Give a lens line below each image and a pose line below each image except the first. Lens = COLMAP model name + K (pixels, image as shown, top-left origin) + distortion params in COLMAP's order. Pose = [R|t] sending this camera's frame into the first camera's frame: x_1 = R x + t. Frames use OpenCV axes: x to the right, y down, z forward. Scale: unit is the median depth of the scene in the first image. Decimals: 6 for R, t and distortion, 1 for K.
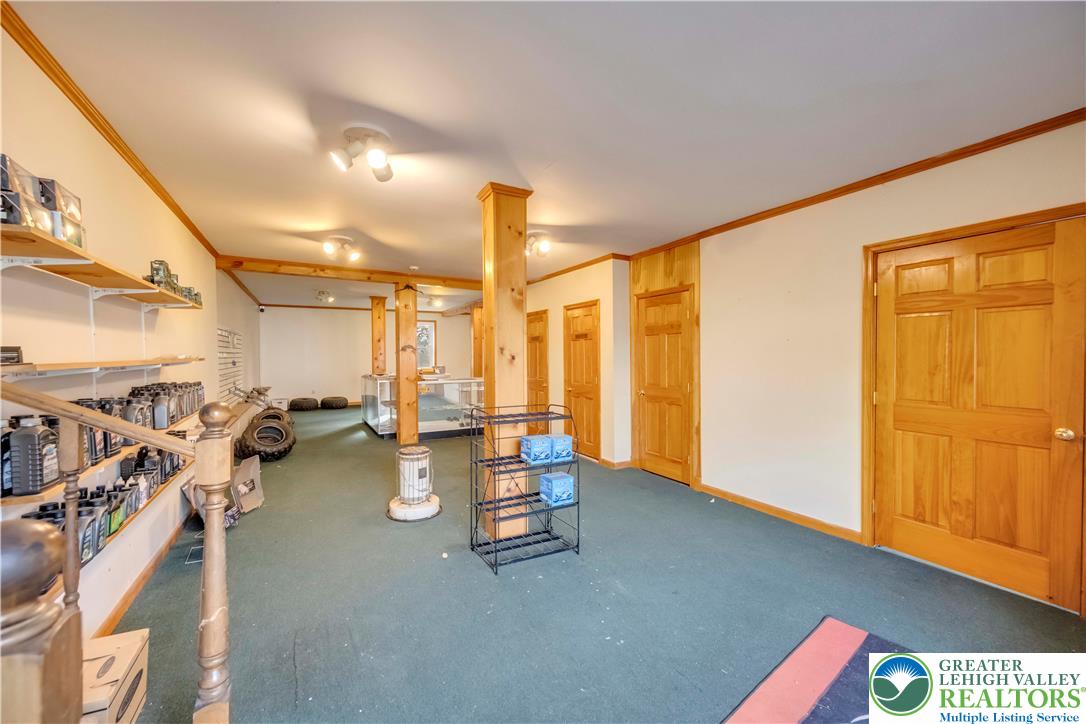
lens RADIAL K [[423.8, 0, 536.1], [0, 423.8, 358.0], [0, 0, 1]] dist [-0.001699, -0.000085]
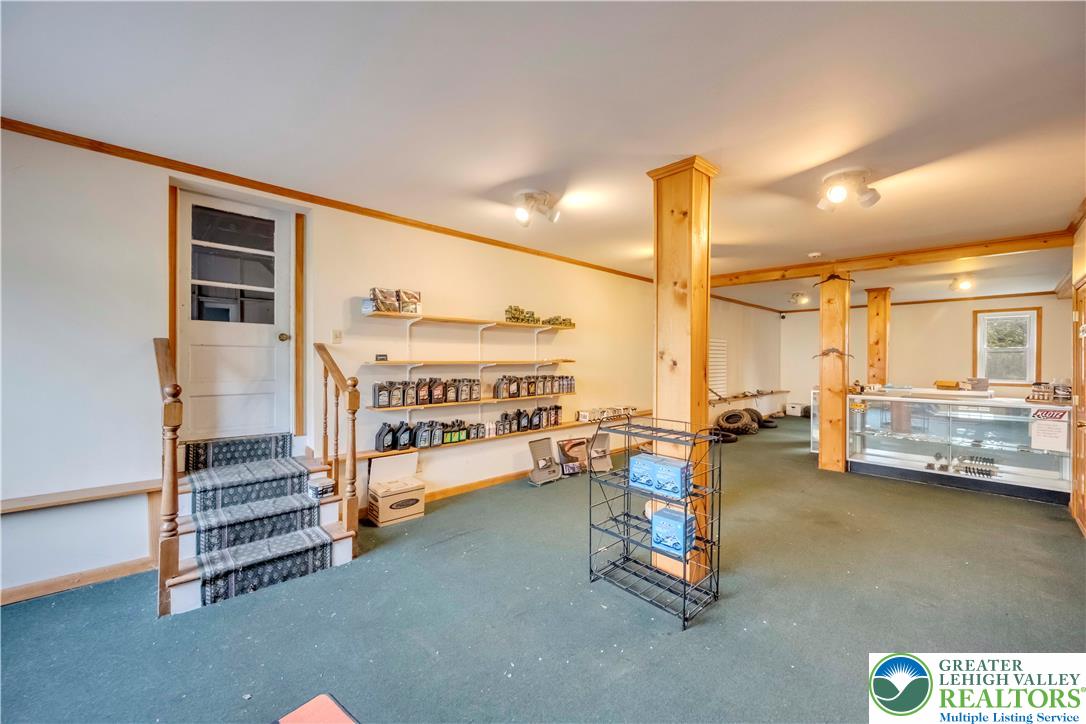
lens RADIAL K [[423.8, 0, 540.2], [0, 423.8, 358.4], [0, 0, 1]] dist [-0.001699, -0.000085]
pose [[0.260300, 0.003240, -0.965522, 0.691395], [-0.014472, 0.999895, -0.000546, -0.006726], [0.965419, 0.014115, 0.260320, 0.517030]]
